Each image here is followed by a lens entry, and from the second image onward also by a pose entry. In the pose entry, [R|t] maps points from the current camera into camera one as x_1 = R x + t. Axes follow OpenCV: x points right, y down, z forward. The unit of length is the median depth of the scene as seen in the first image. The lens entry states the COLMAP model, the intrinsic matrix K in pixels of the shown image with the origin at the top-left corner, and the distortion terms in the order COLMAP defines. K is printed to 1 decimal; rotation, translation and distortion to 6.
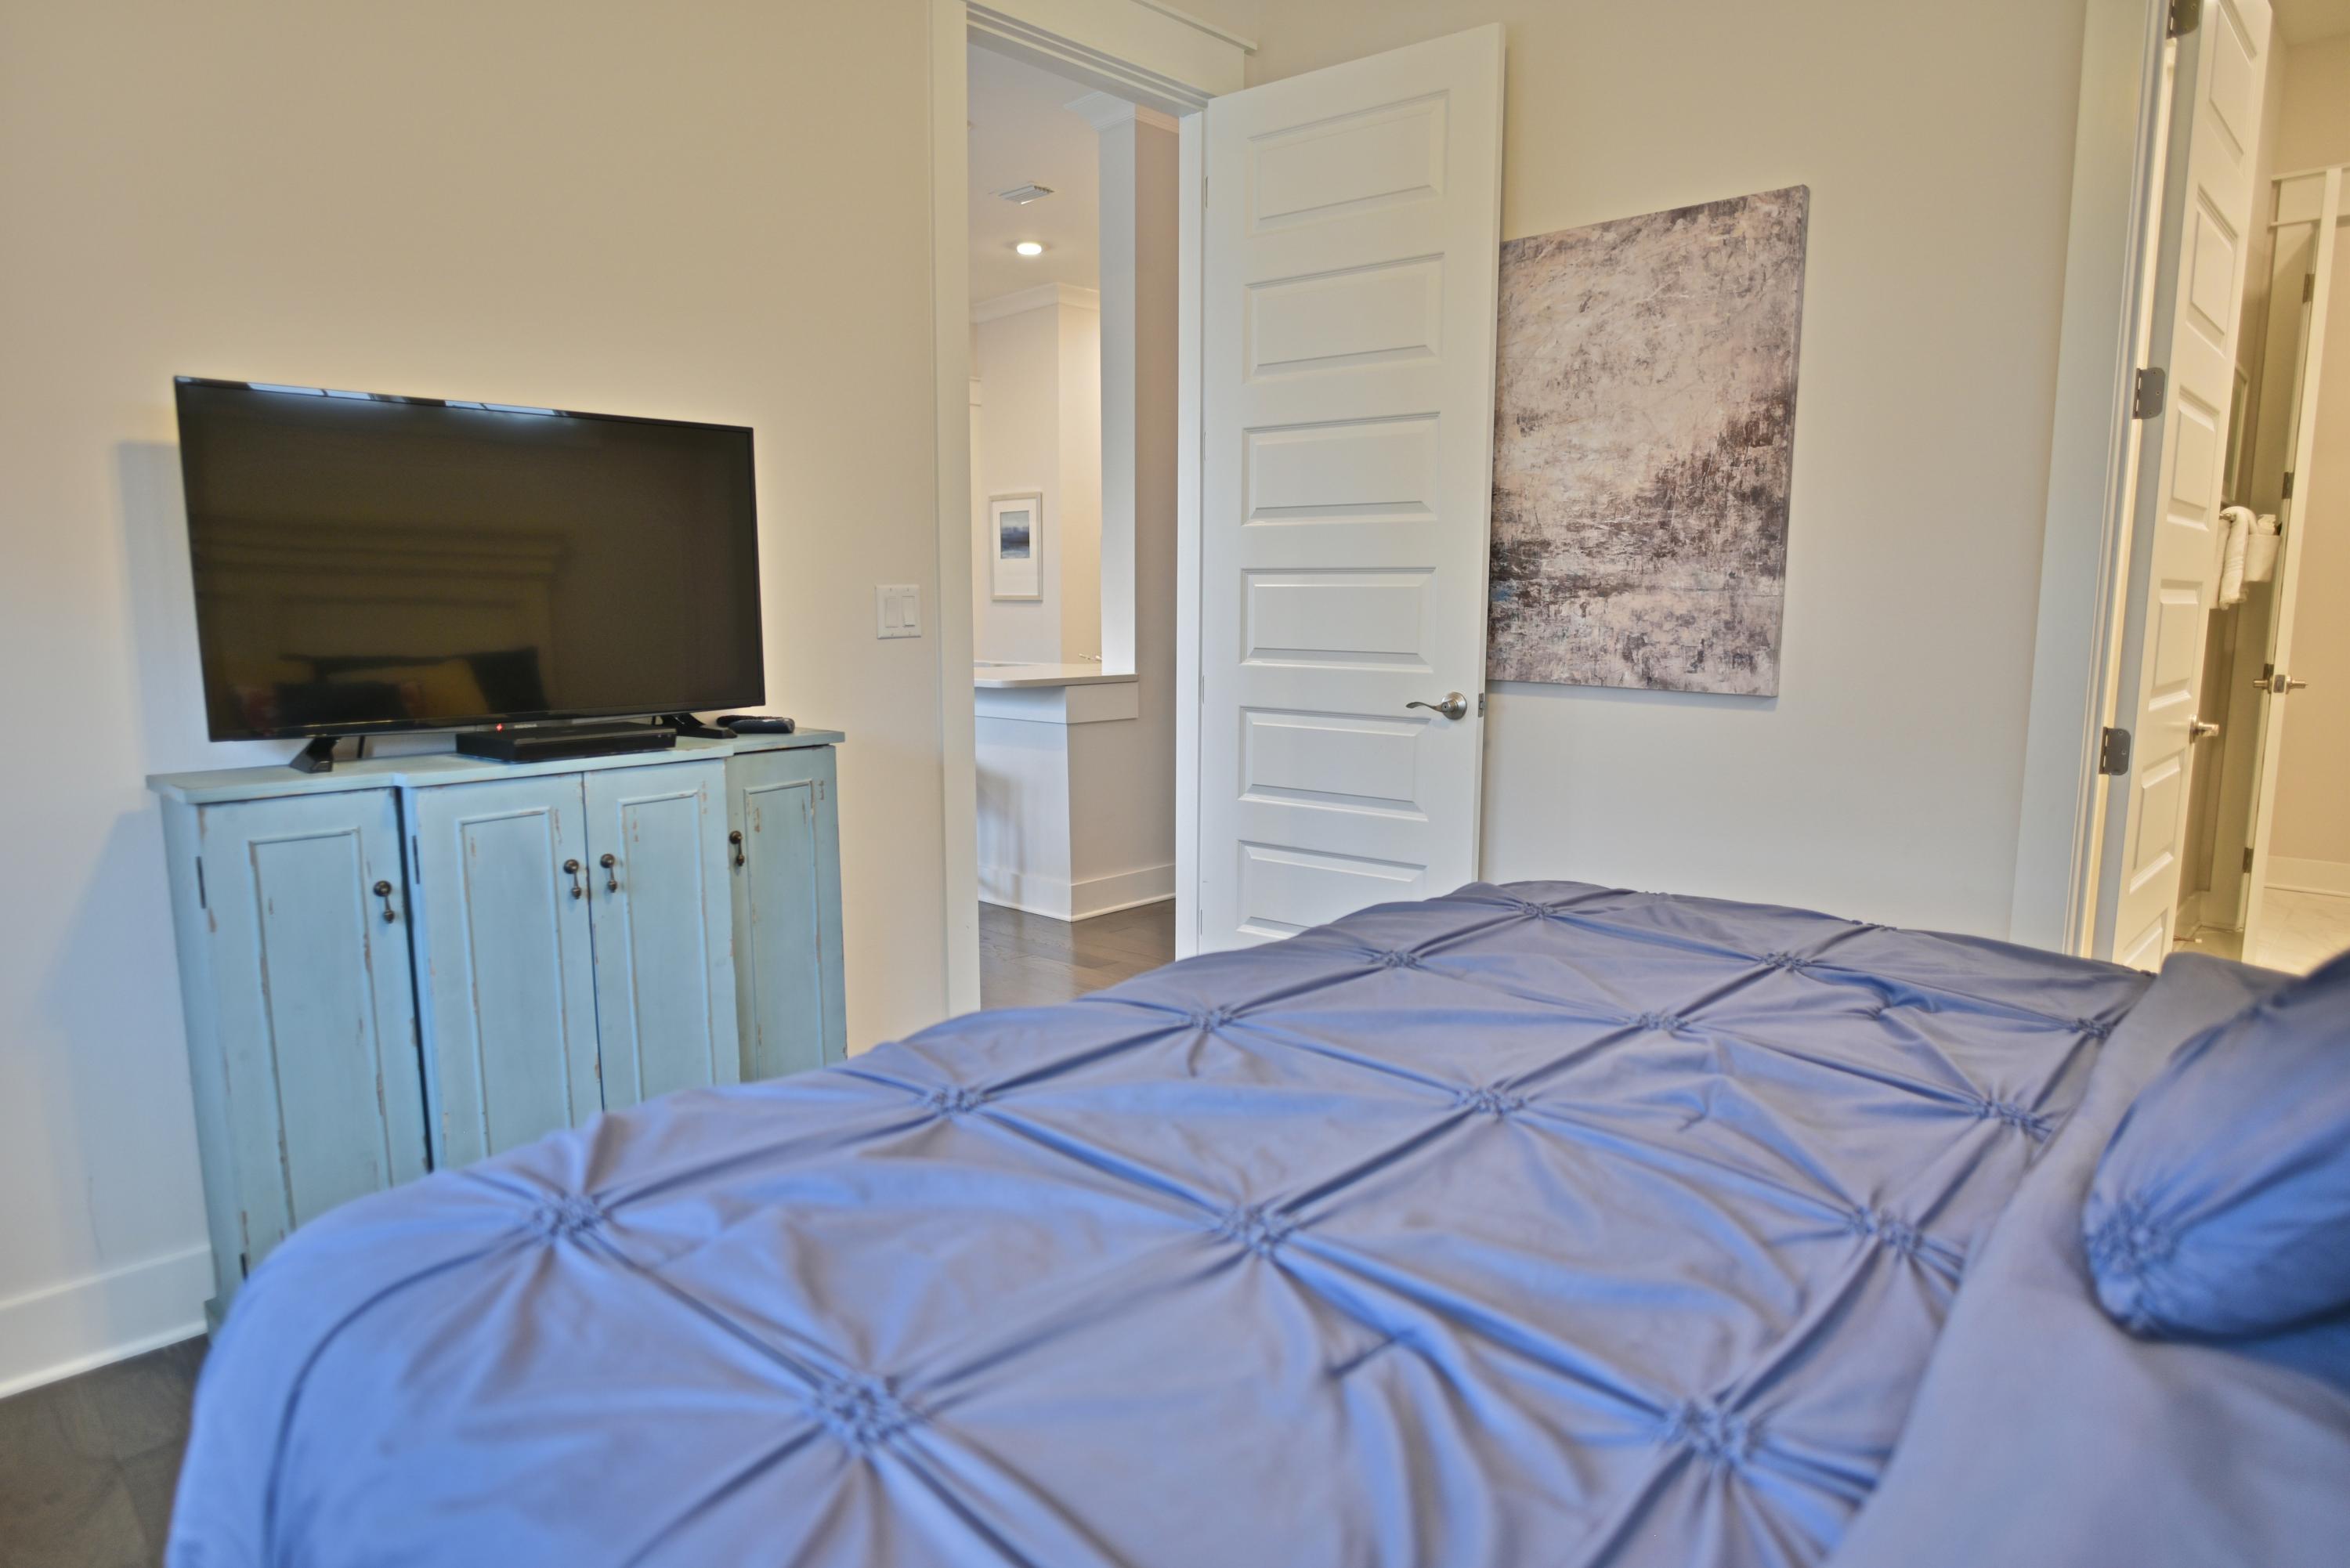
lens RADIAL K [[1359.7, 0, 1168.0], [0, 1359.7, 791.0], [0, 0, 1]] dist [-0.039389, 0.021062]
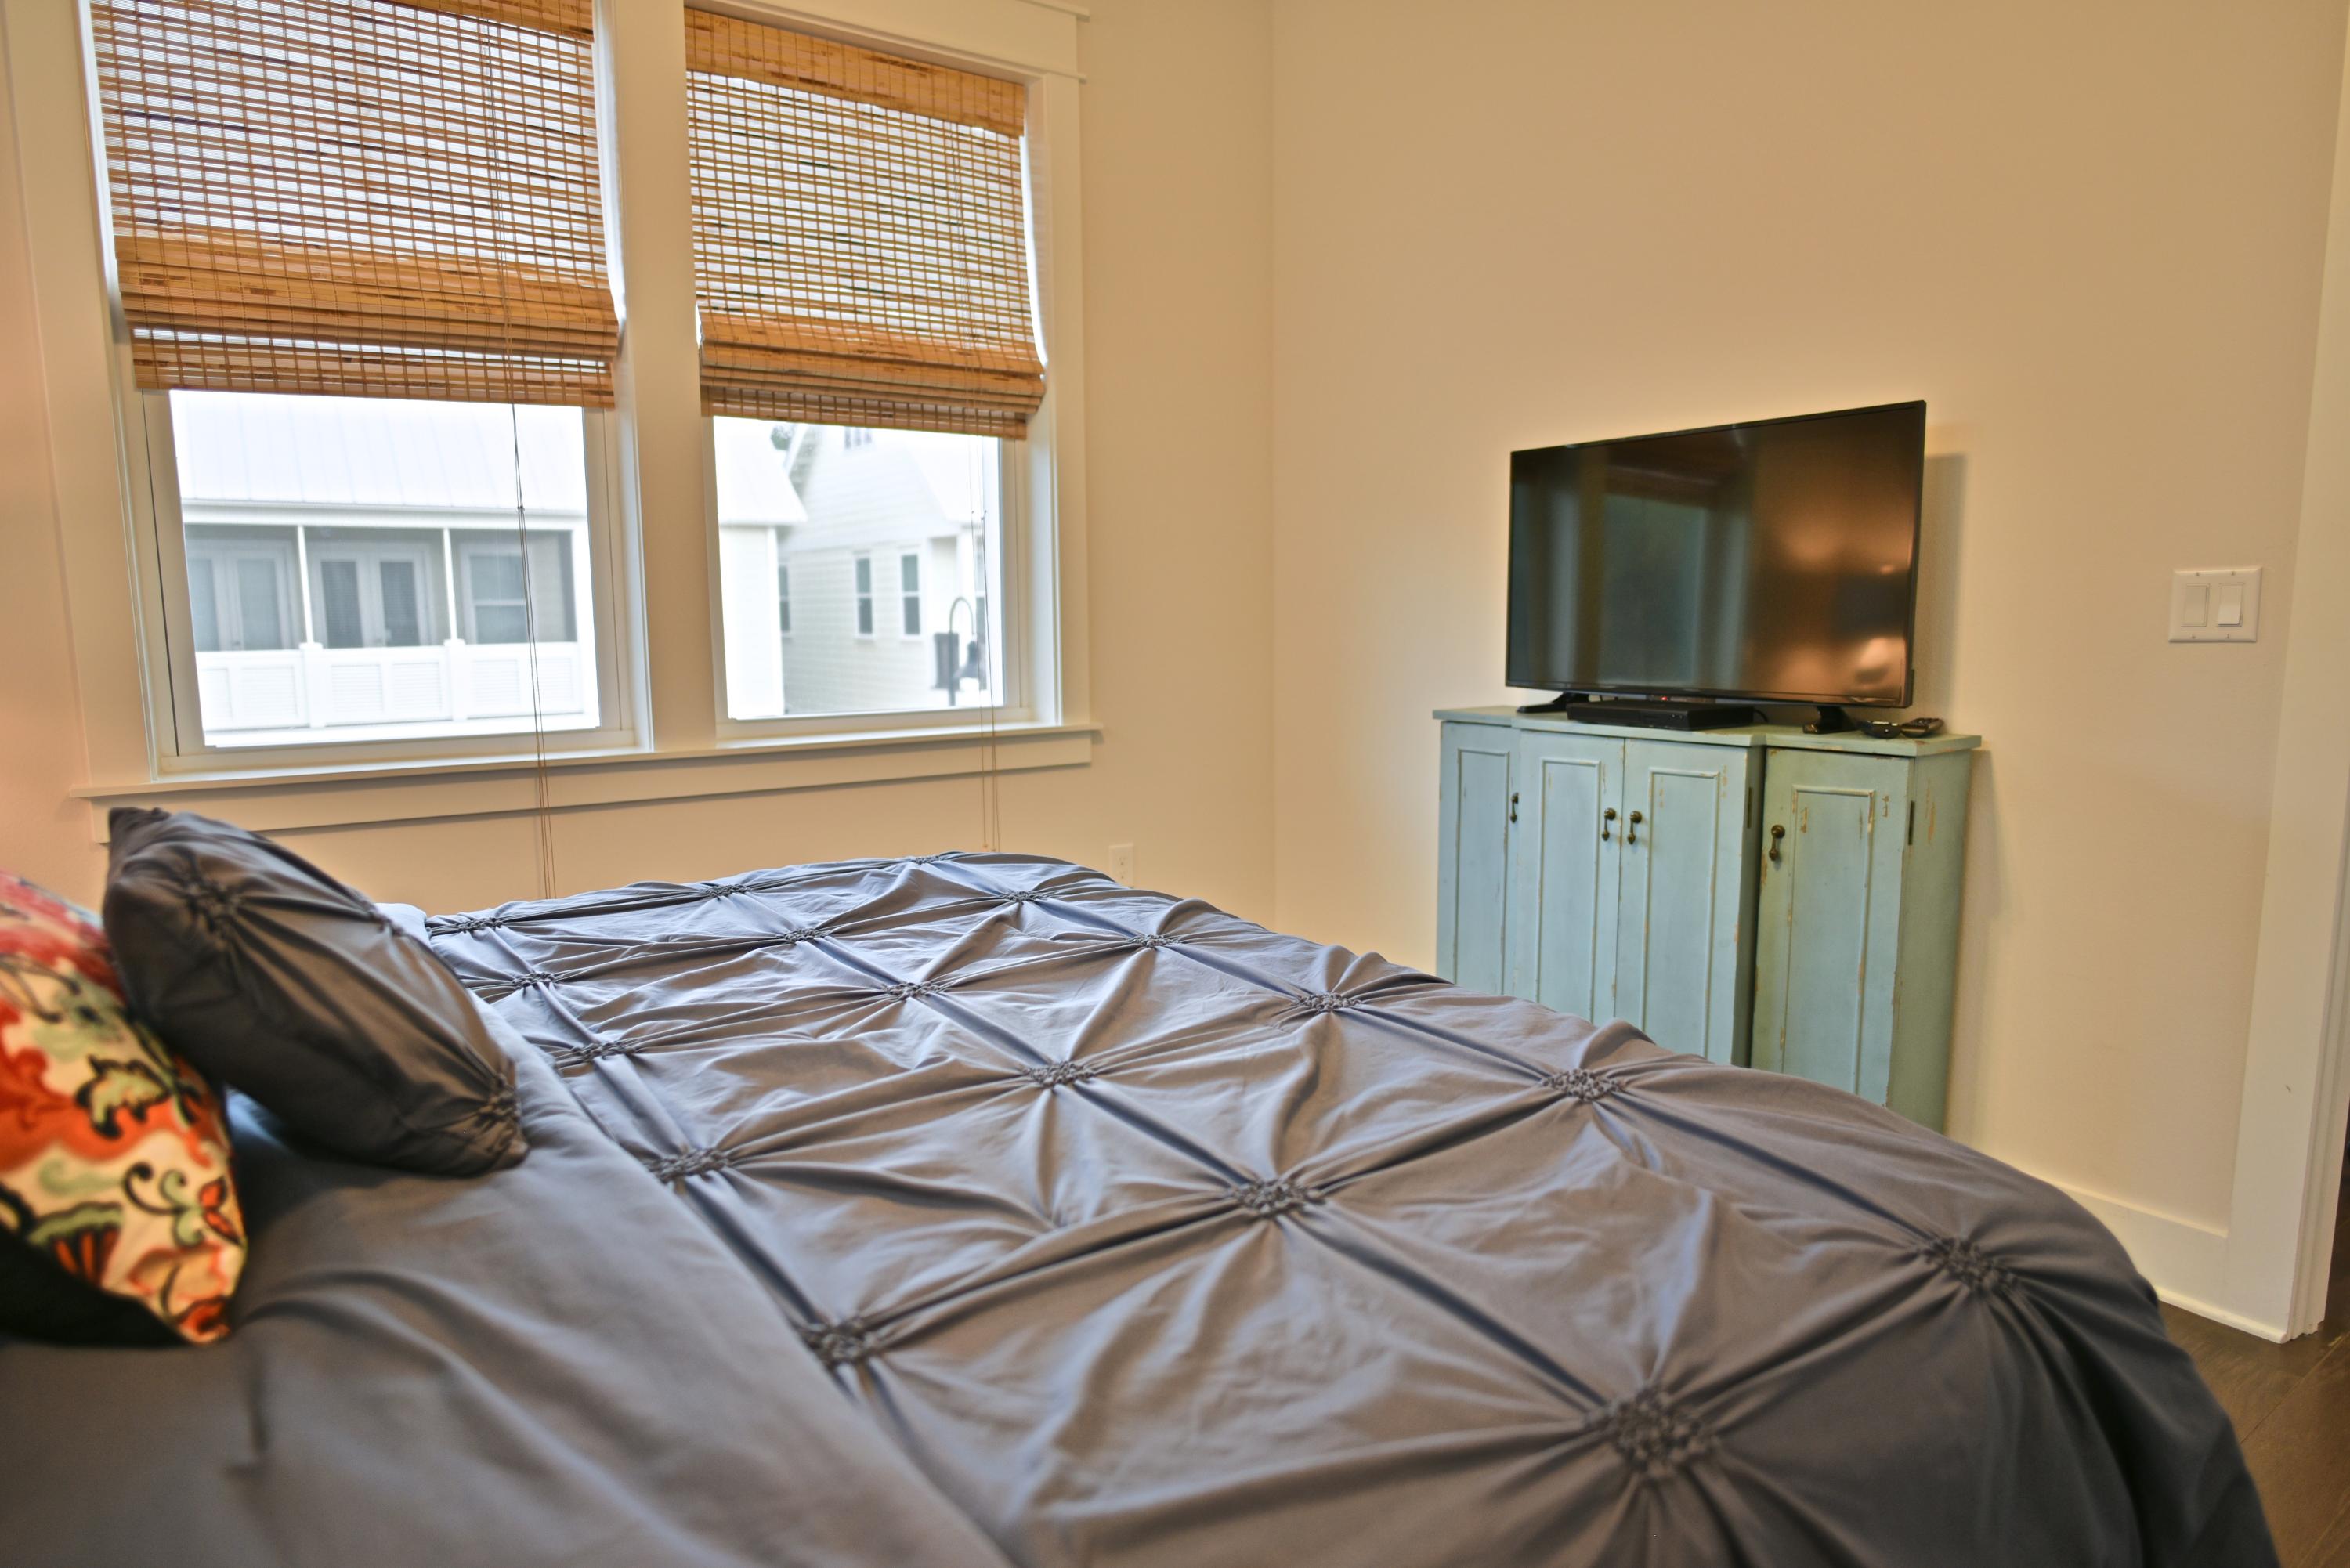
lens RADIAL K [[1359.7, 0, 1168.0], [0, 1359.7, 791.0], [0, 0, 1]] dist [-0.039389, 0.021062]
pose [[-0.133083, 0.145221, -0.980408, 0.769609], [-0.125895, 0.978717, 0.162060, -0.107514], [0.983077, 0.144996, -0.111968, 0.727569]]
